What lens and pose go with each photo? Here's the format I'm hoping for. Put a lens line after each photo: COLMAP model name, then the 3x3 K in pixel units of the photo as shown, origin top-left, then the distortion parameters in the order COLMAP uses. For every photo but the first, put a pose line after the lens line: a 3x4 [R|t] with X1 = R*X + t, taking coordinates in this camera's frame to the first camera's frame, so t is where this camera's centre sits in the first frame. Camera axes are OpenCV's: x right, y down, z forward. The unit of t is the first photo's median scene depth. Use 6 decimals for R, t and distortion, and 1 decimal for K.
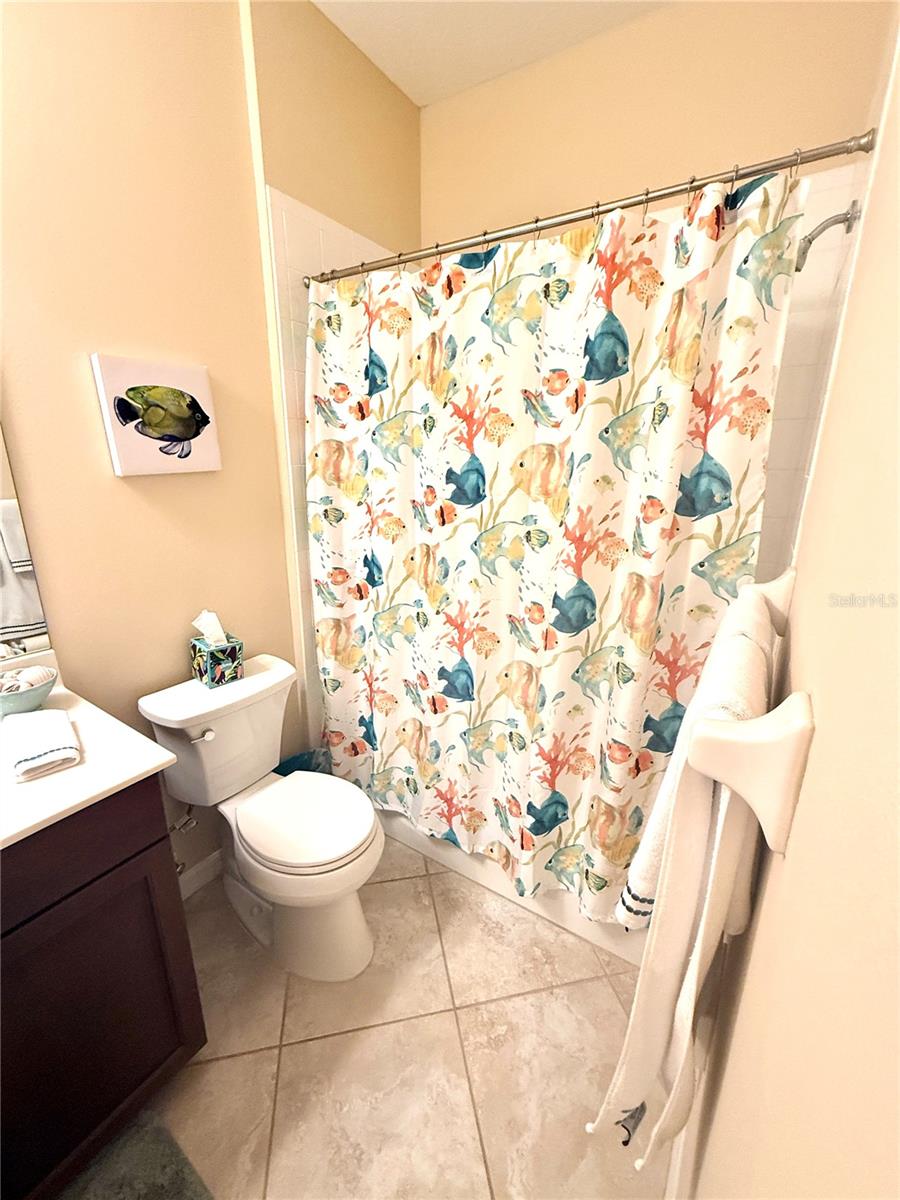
lens RADIAL K [[481.8, 0, 459.2], [0, 481.8, 591.4], [0, 0, 1]] dist [0.002298, -0.000285]
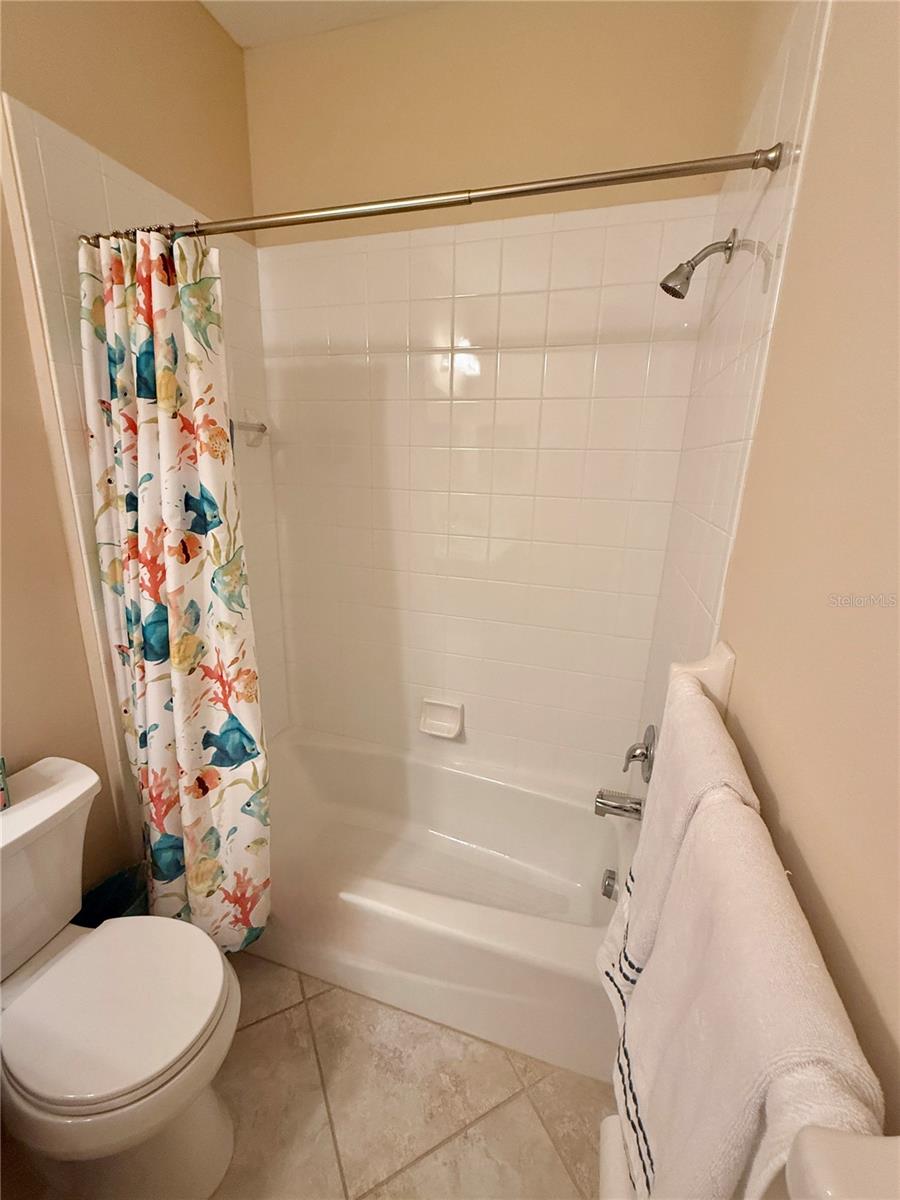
lens RADIAL K [[481.8, 0, 454.0], [0, 481.8, 594.5], [0, 0, 1]] dist [0.002298, -0.000285]
pose [[0.965488, -0.053786, 0.254832, 0.008213], [0.052893, 0.998546, 0.010360, -0.101996], [-0.255019, 0.003476, 0.966930, 0.174744]]
